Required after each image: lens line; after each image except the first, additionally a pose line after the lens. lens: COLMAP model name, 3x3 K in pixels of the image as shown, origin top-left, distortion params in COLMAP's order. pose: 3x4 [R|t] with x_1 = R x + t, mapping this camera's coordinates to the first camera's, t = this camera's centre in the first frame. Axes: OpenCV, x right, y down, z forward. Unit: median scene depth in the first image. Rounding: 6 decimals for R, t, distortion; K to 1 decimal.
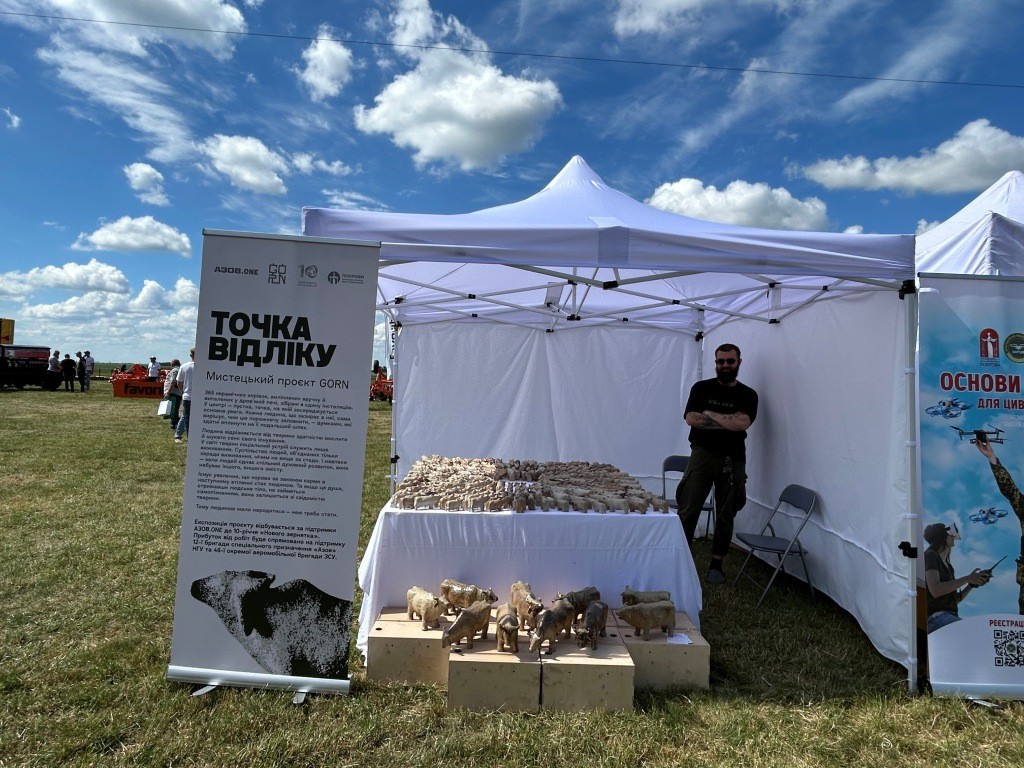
lens RADIAL K [[604.8, 0, 507.5], [0, 604.8, 380.8], [0, 0, 1]] dist [0.001207, 0.000639]
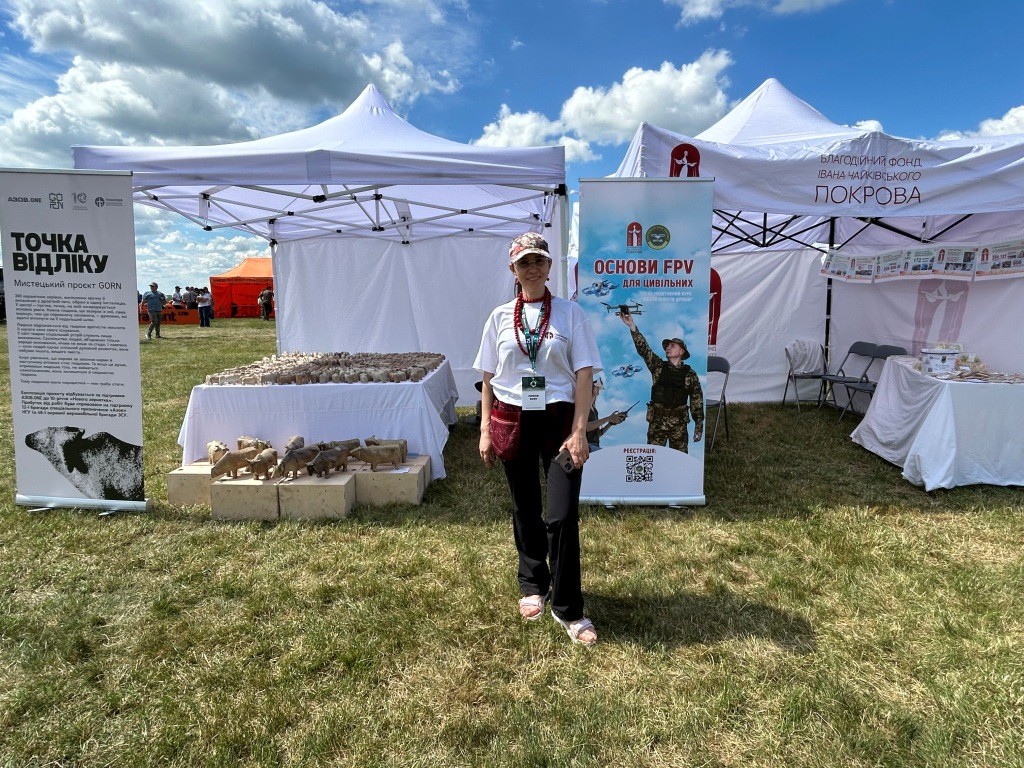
lens RADIAL K [[574.4, 0, 511.2], [0, 574.4, 379.9], [0, 0, 1]] dist [0.000704, -0.002084]
pose [[0.998920, -0.031590, -0.034082, 0.616242], [0.036044, 0.989616, 0.139147, 0.065171], [0.029333, -0.140225, 0.989685, -0.233364]]
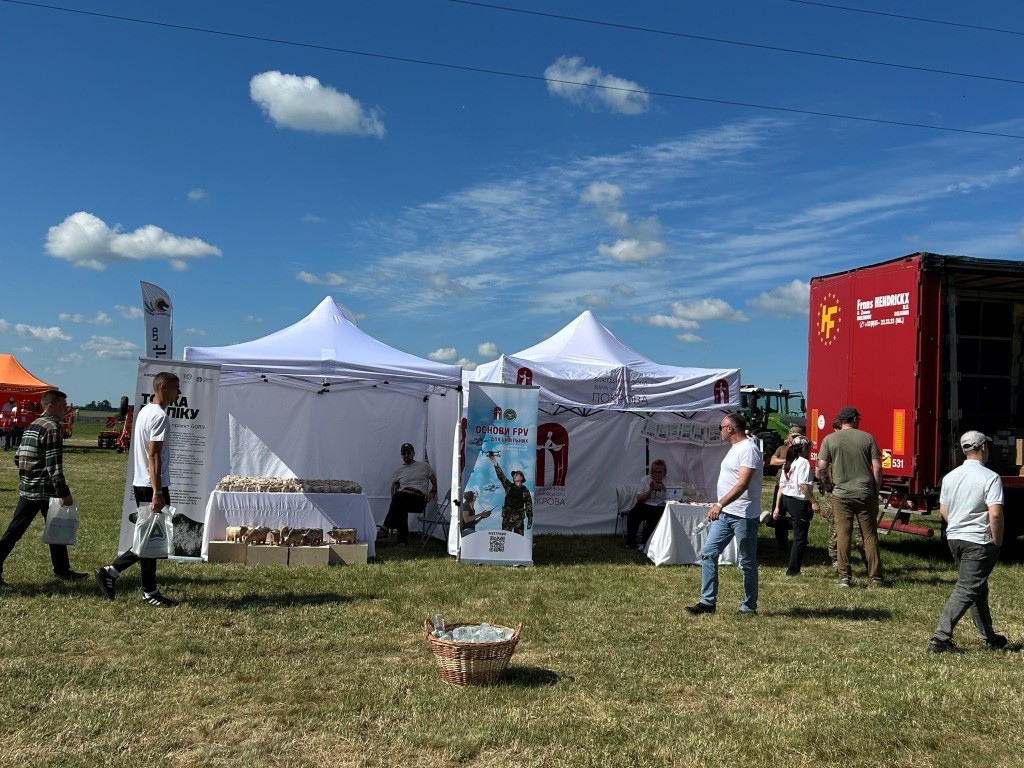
lens RADIAL K [[1022.3, 0, 510.8], [0, 1022.3, 387.3], [0, 0, 1]] dist [0.199060, -0.389653]
pose [[0.983953, 0.023365, 0.176889, 0.172439], [-0.016382, 0.999032, -0.040836, -0.003051], [-0.177672, 0.037283, 0.983383, -3.014288]]
